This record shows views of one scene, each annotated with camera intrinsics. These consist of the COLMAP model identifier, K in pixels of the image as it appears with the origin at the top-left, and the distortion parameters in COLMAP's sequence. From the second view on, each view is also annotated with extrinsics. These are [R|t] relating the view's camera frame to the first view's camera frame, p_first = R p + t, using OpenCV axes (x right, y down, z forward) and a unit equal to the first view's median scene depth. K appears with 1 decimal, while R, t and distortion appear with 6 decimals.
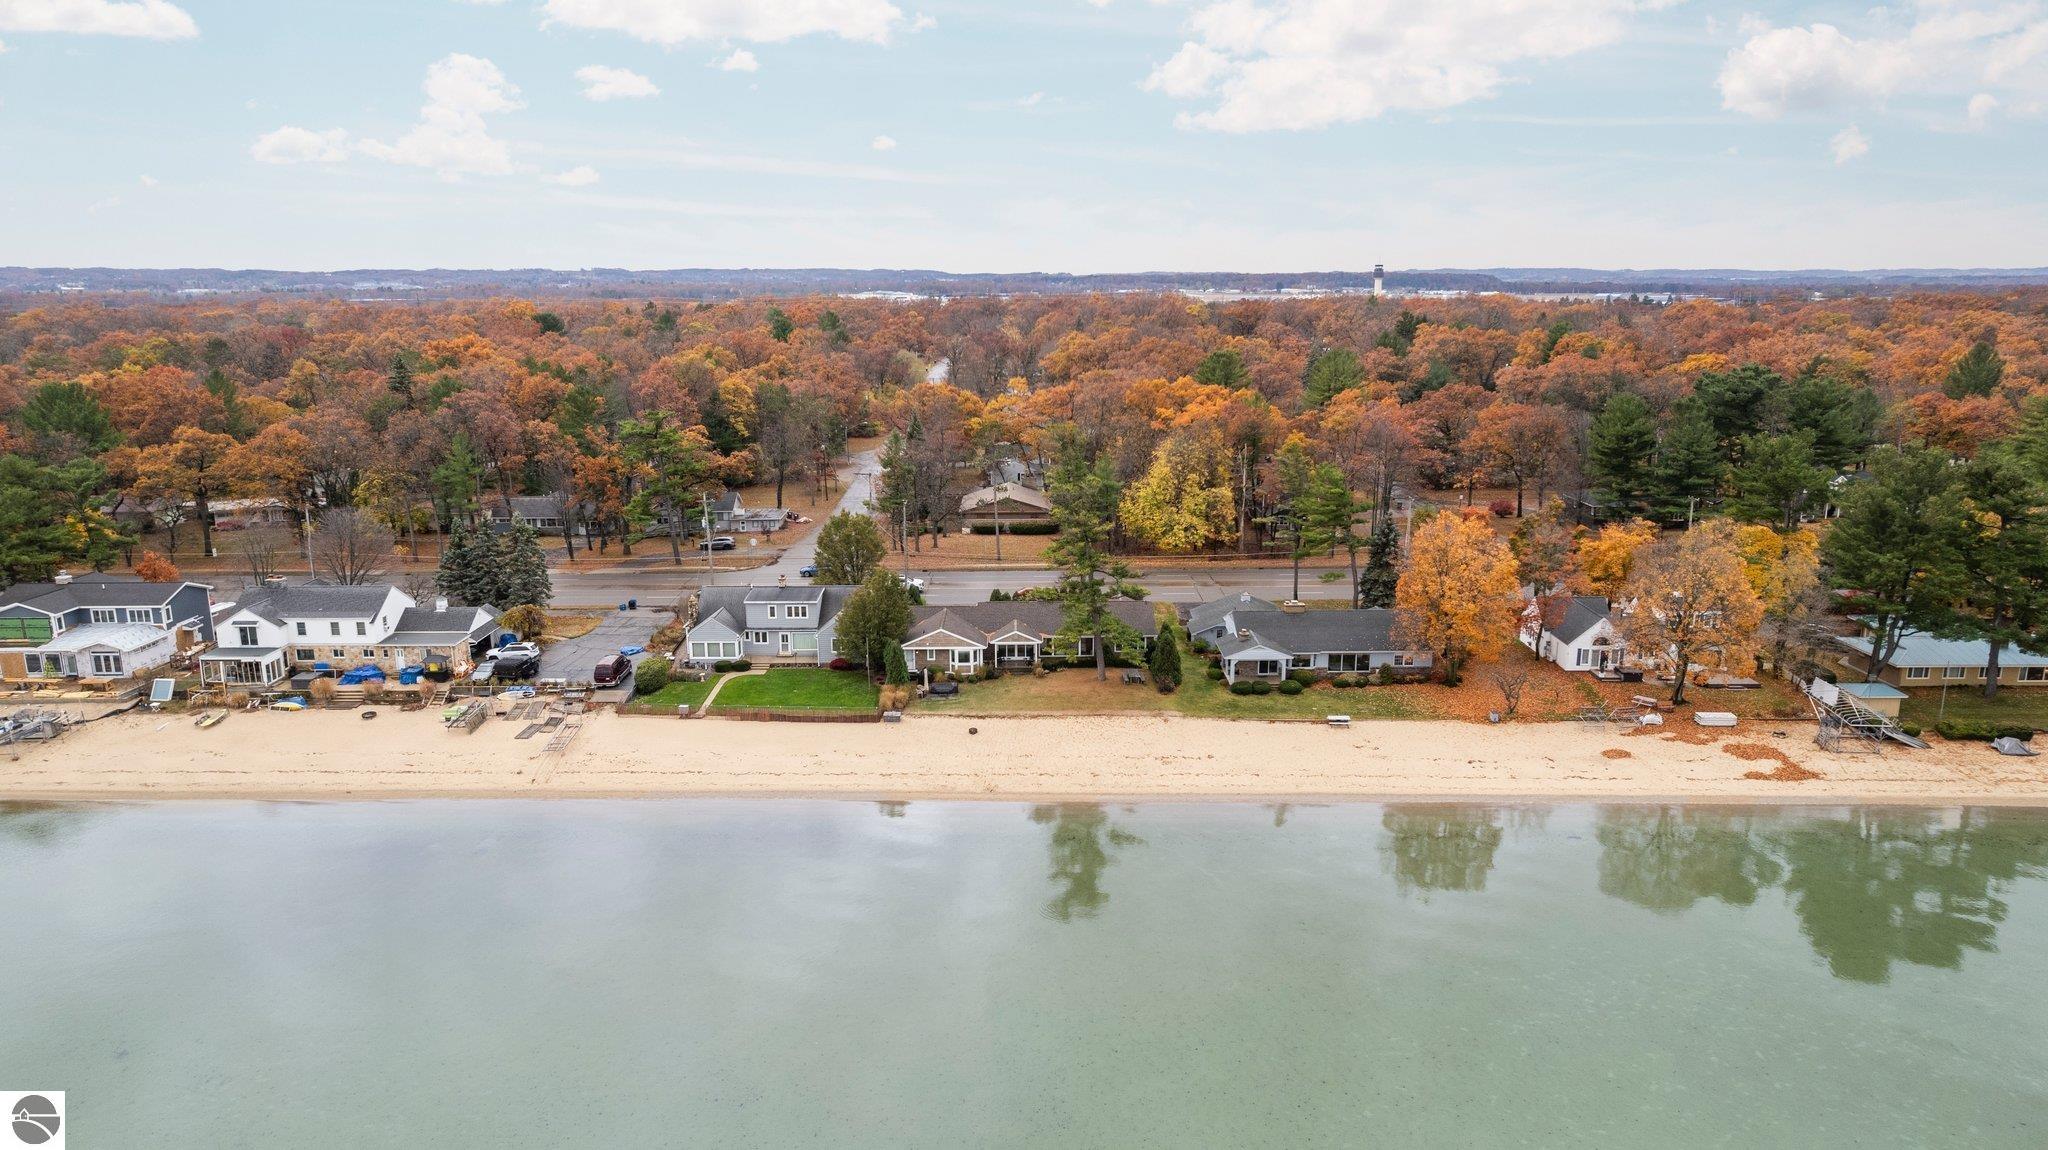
lens RADIAL K [[1324.0, 0, 1032.1], [0, 1324.0, 586.0], [0, 0, 1]] dist [-0.079381, 0.074577]
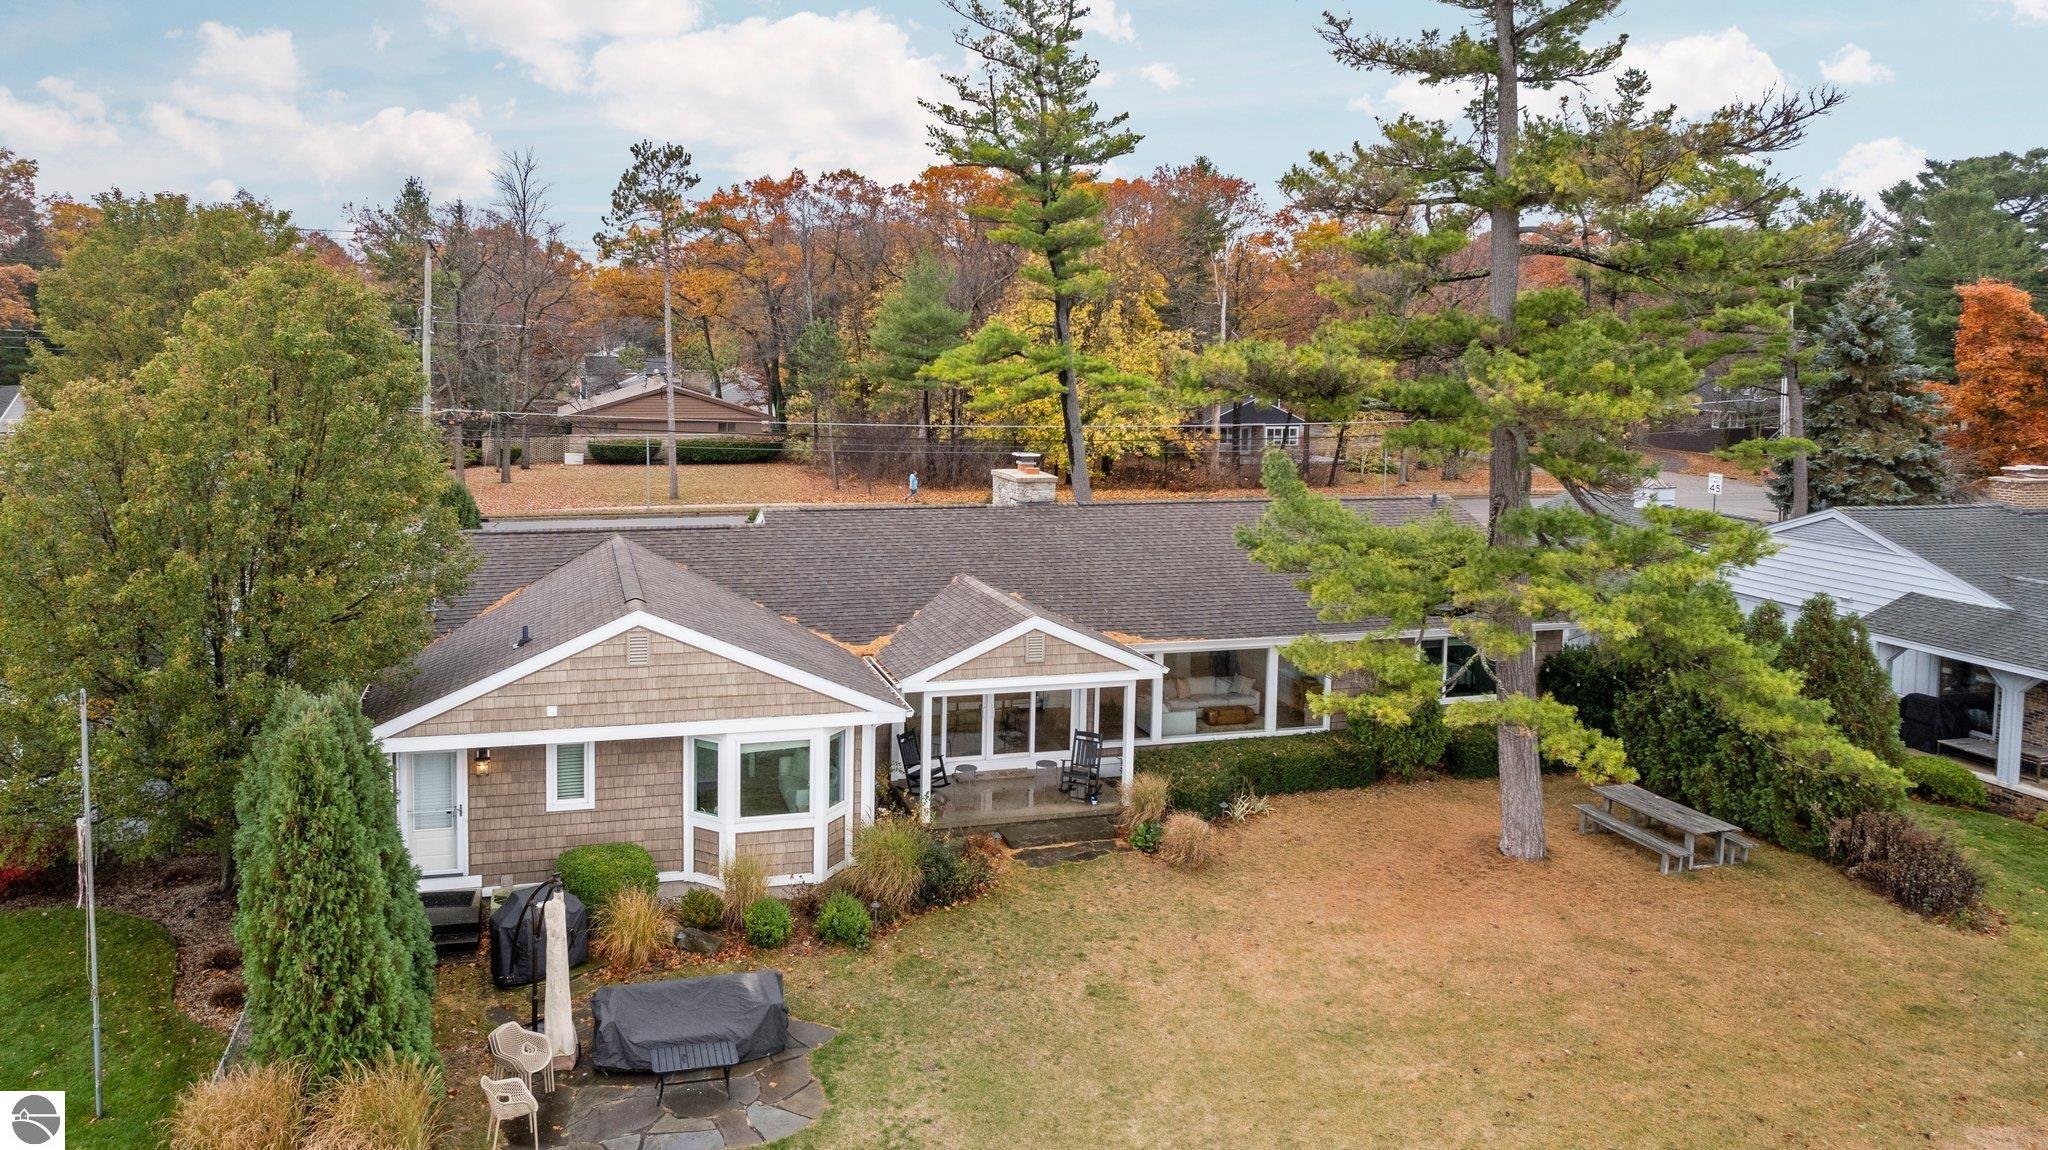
lens RADIAL K [[1357.1, 0, 917.9], [0, 1357.1, 405.2], [0, 0, 1]] dist [-0.038237, 0.001658]
pose [[0.969302, 0.003719, 0.245844, -0.076614], [0.040822, 0.983574, -0.175831, 0.038148], [-0.242460, 0.180470, 0.953228, 0.829796]]
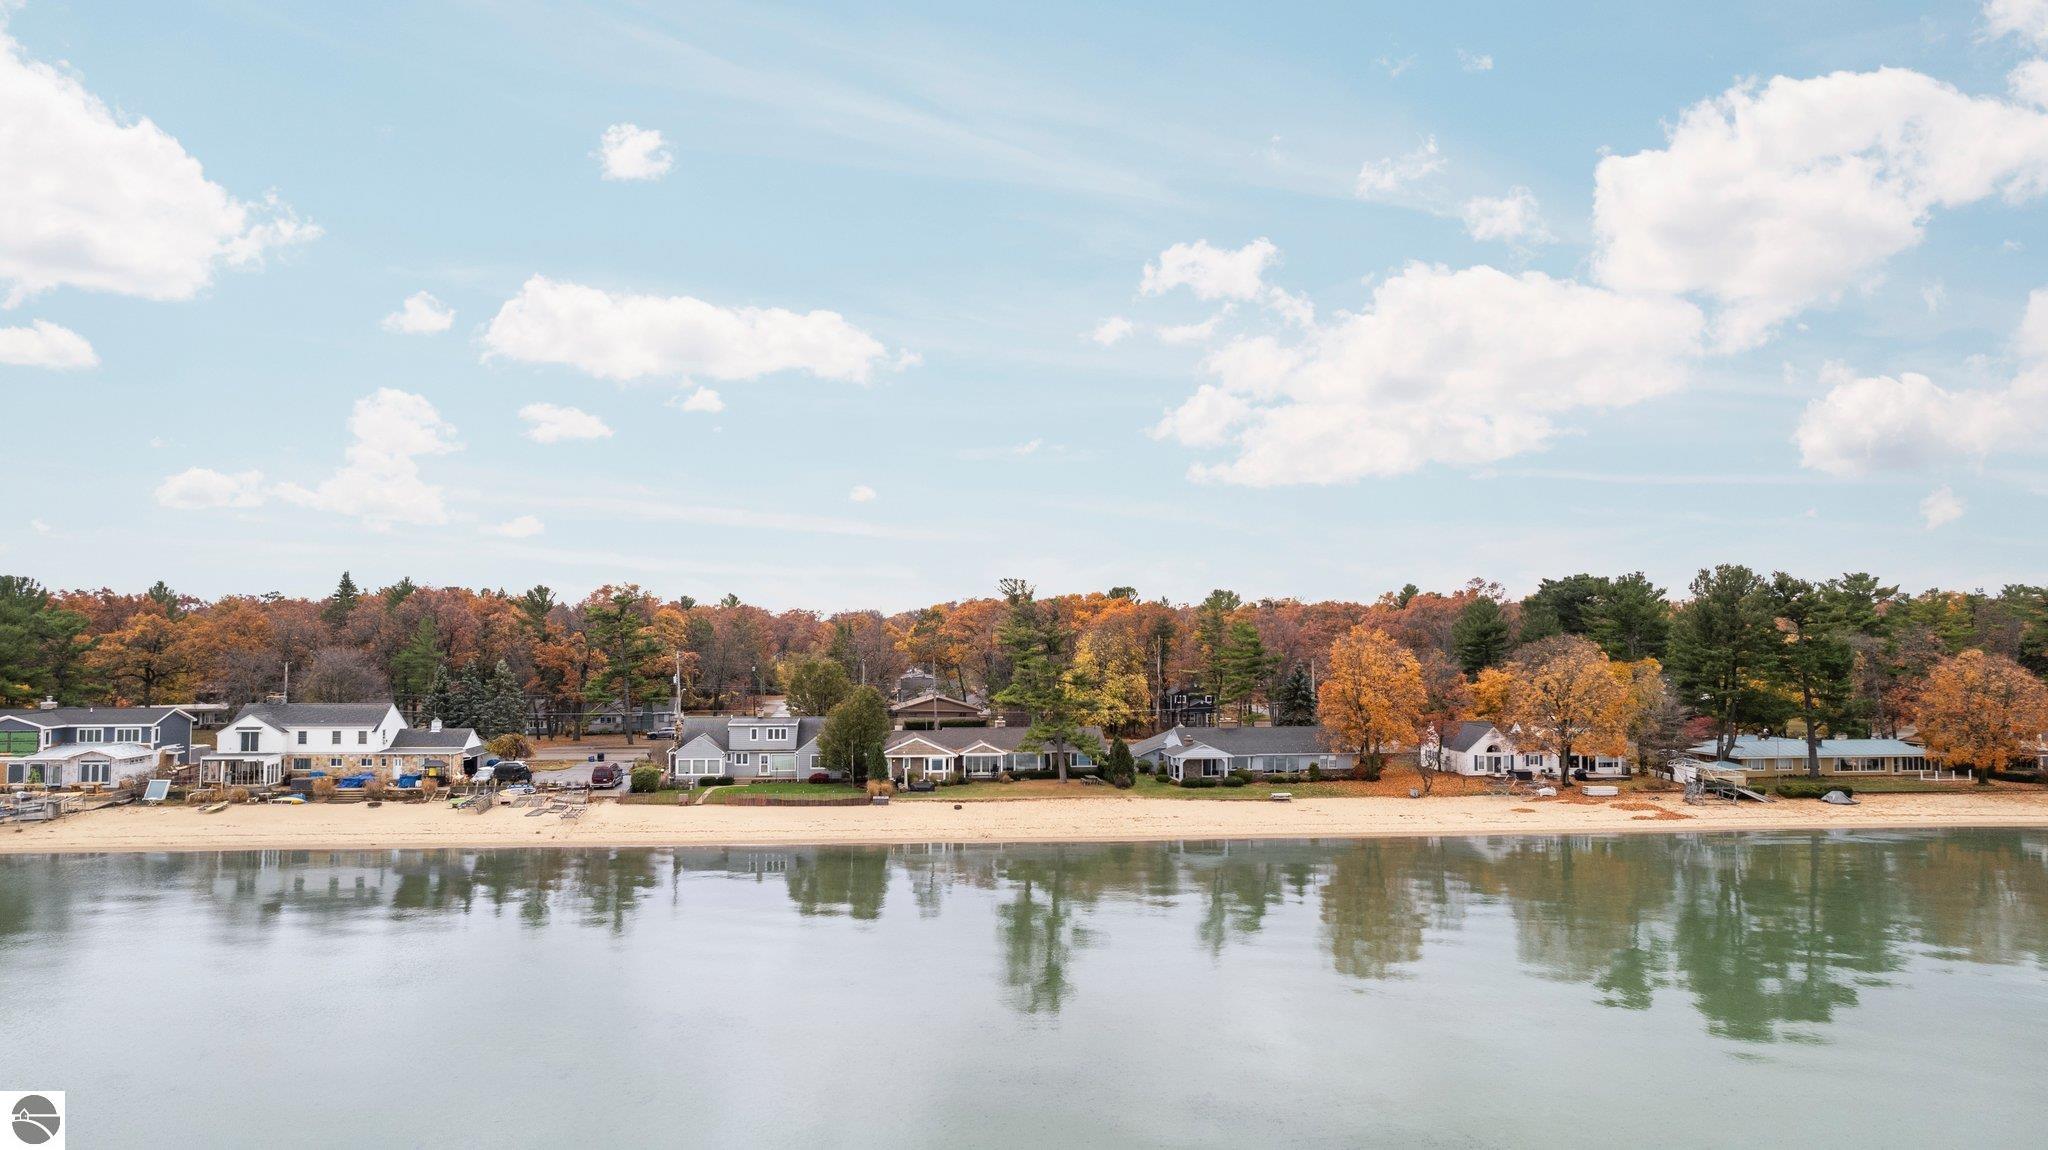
lens RADIAL K [[1324.0, 0, 1032.1], [0, 1324.0, 586.0], [0, 0, 1]] dist [-0.079381, 0.074577]
pose [[0.993678, 0.008722, 0.111925, -0.097762], [0.021282, 0.964266, -0.264079, 0.202807], [-0.110229, 0.264792, 0.957985, -0.094820]]
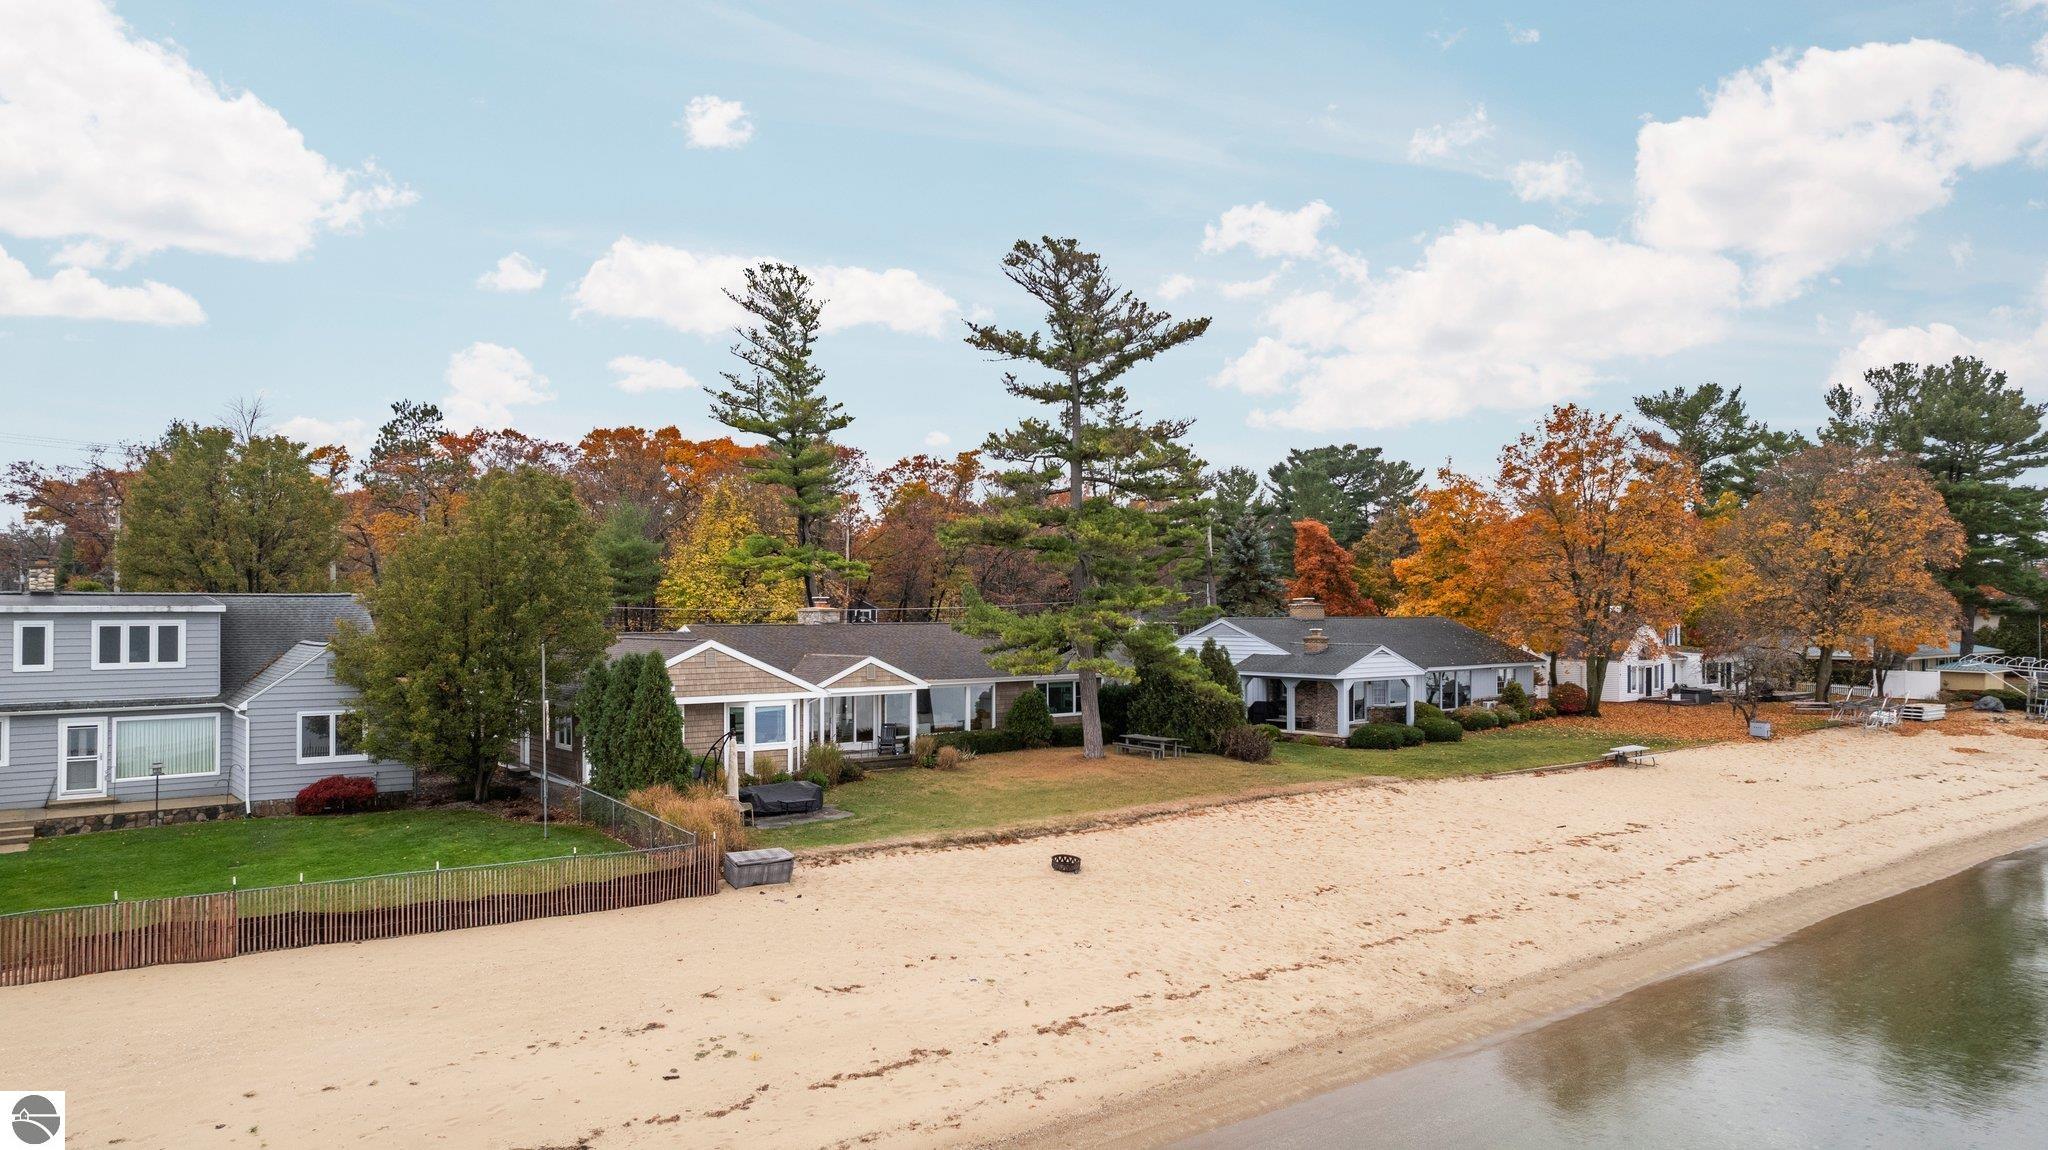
lens RADIAL K [[1324.0, 0, 1032.1], [0, 1324.0, 586.0], [0, 0, 1]] dist [-0.079381, 0.074577]
pose [[0.780457, 0.014134, 0.625049, -0.214726], [0.140729, 0.970118, -0.197655, 0.096774], [-0.609165, 0.242223, 0.755146, 0.695227]]
